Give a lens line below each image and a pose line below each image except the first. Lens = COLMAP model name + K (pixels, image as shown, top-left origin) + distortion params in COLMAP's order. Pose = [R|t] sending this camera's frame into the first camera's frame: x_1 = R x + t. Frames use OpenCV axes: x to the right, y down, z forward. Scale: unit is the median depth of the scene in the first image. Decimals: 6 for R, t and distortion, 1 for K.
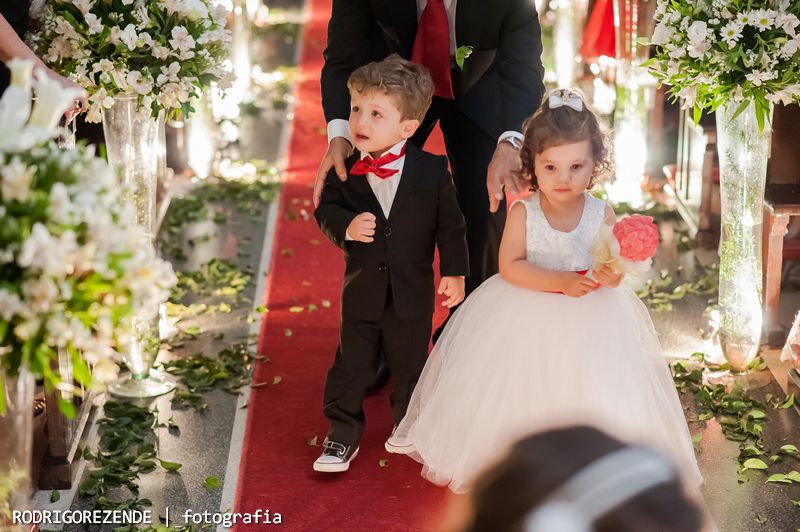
lens RADIAL K [[1962.5, 0, 400.0], [0, 1962.5, 266.0], [0, 0, 1]] dist [0.026218, 0.174818]
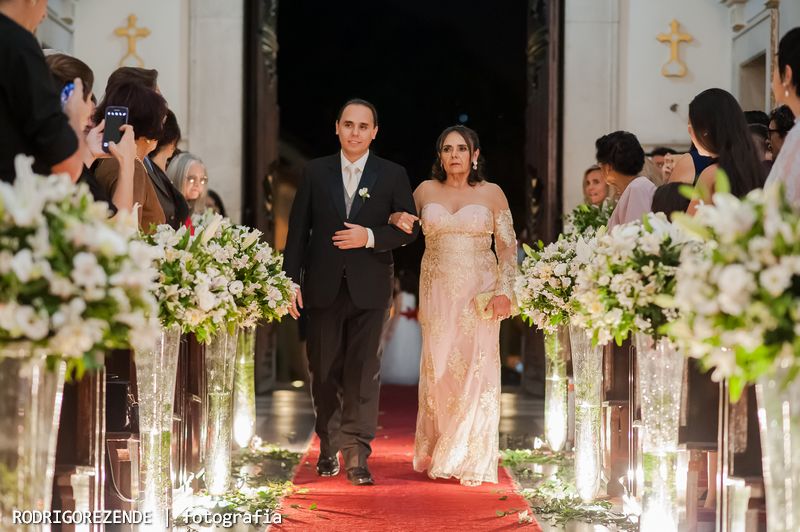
lens RADIAL K [[1950.2, 0, 400.0], [0, 1950.2, 266.0], [0, 0, 1]] dist [0.052950, 0.448948]
pose [[0.999461, 0.019218, -0.026620, 0.037416], [-0.026110, 0.956807, -0.289551, 0.109768], [0.019906, 0.290090, 0.956792, 0.235317]]
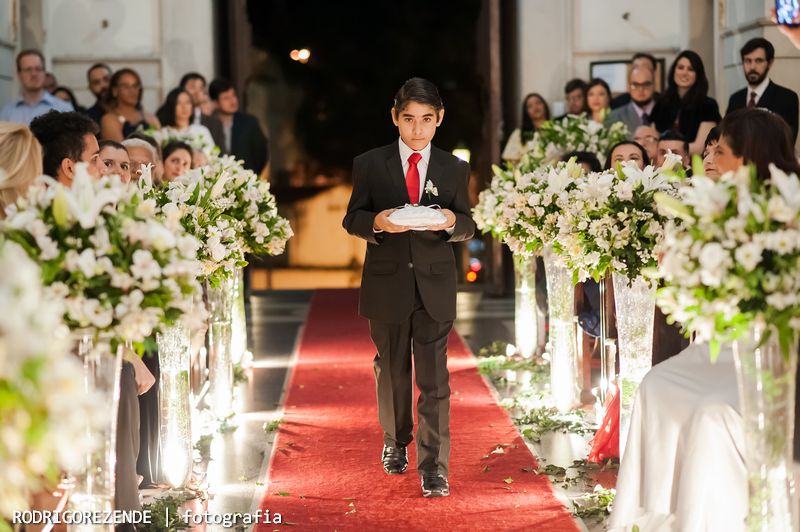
lens RADIAL K [[1928.6, 0, 400.0], [0, 1928.6, 266.0], [0, 0, 1]] dist [0.074148, -0.001613]
pose [[0.999959, -0.008677, 0.002653, 0.004614], [0.009051, 0.974441, -0.224463, 0.085752], [-0.000637, 0.224478, 0.974479, 0.127450]]
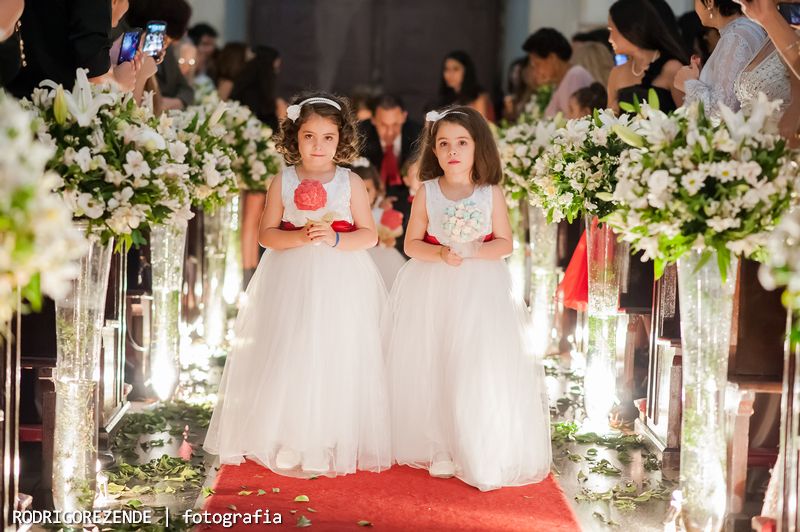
lens RADIAL K [[1950.2, 0, 400.0], [0, 1950.2, 266.0], [0, 0, 1]] dist [0.052950, 0.448948]
pose [[0.999232, 0.038901, -0.004725, 0.027822], [-0.038999, 0.975409, -0.216926, 0.141086], [-0.003830, 0.216944, 0.976177, 0.051181]]
